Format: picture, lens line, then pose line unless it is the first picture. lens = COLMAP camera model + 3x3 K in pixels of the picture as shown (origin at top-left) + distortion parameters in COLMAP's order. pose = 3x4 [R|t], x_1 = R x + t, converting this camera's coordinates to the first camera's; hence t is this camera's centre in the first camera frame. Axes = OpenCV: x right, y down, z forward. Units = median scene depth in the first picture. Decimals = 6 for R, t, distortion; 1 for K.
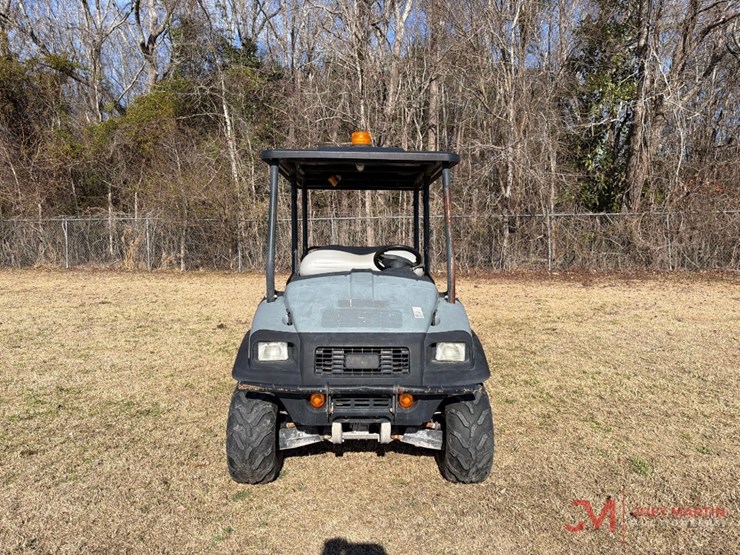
lens RADIAL K [[540.4, 0, 365.8], [0, 540.4, 286.5], [0, 0, 1]] dist [0.044241, -0.060615]
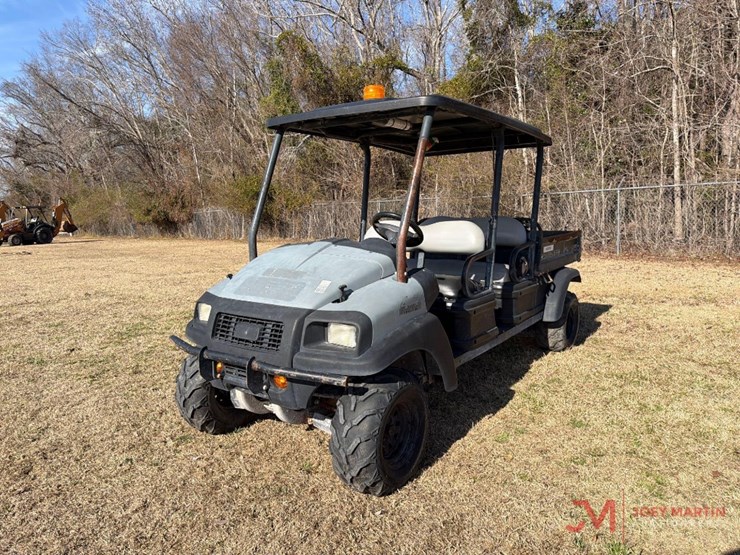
lens RADIAL K [[540.4, 0, 365.8], [0, 540.4, 286.5], [0, 0, 1]] dist [0.044241, -0.060615]
pose [[0.787323, 0.067451, -0.612840, 0.486483], [-0.045624, 0.997646, 0.051190, -0.000274], [0.614850, -0.012342, 0.788547, 0.243027]]
